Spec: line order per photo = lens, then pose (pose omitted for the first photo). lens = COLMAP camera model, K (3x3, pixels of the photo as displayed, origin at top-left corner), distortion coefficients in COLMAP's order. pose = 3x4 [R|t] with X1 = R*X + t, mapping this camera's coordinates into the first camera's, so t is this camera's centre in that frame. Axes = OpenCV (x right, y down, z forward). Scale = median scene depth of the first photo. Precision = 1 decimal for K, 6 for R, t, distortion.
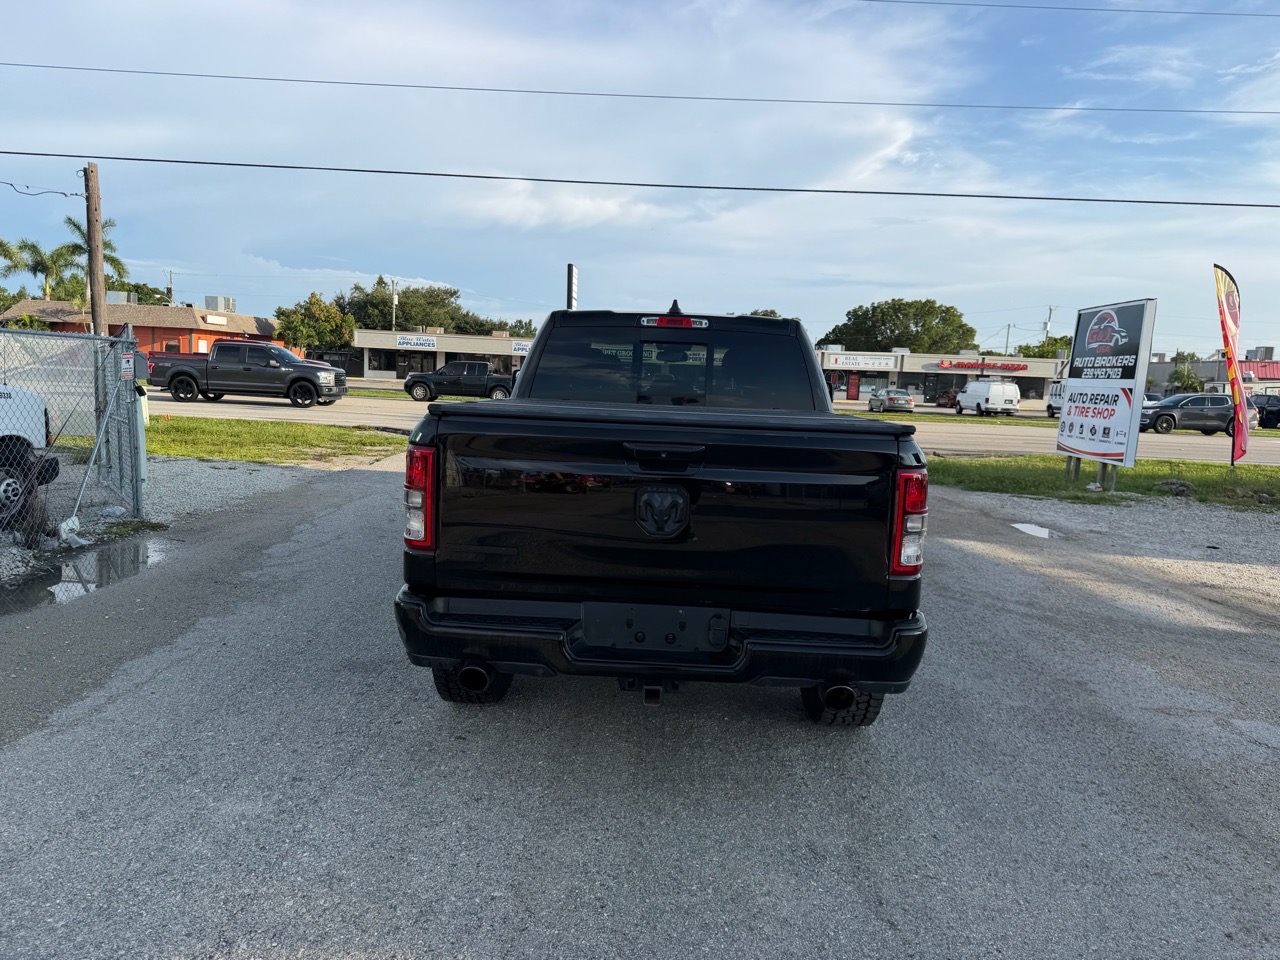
lens RADIAL K [[934.2, 0, 640.2], [0, 934.2, 467.7], [0, 0, 1]] dist [0.026465, -0.032245]
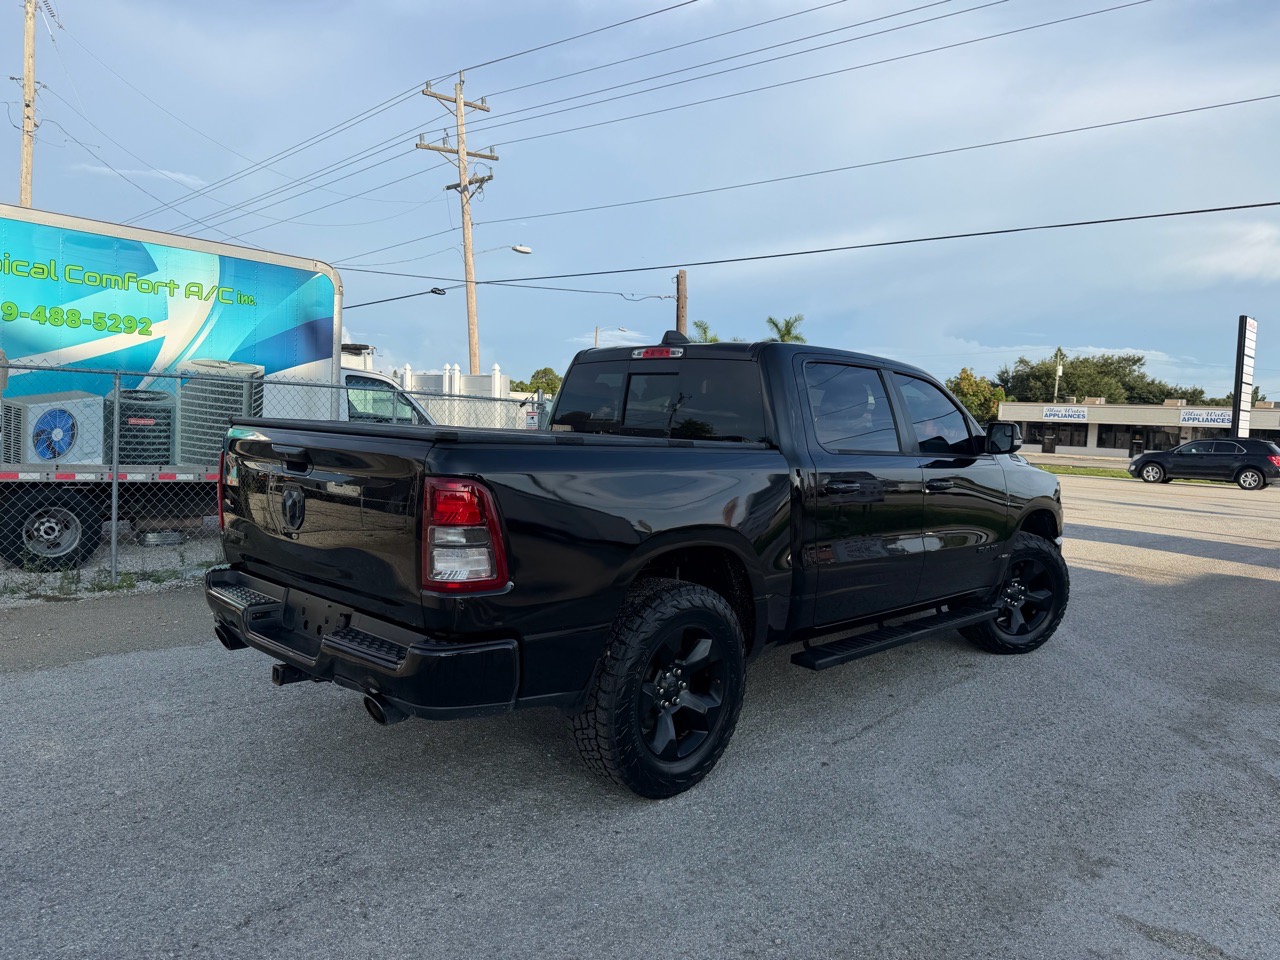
lens RADIAL K [[932.1, 0, 644.0], [0, 932.1, 467.0], [0, 0, 1]] dist [0.004536, -0.002151]
pose [[0.727477, 0.017135, -0.685918, 0.094586], [-0.075662, 0.995595, -0.055376, 0.002375], [0.681947, 0.092183, 0.725569, 0.040496]]
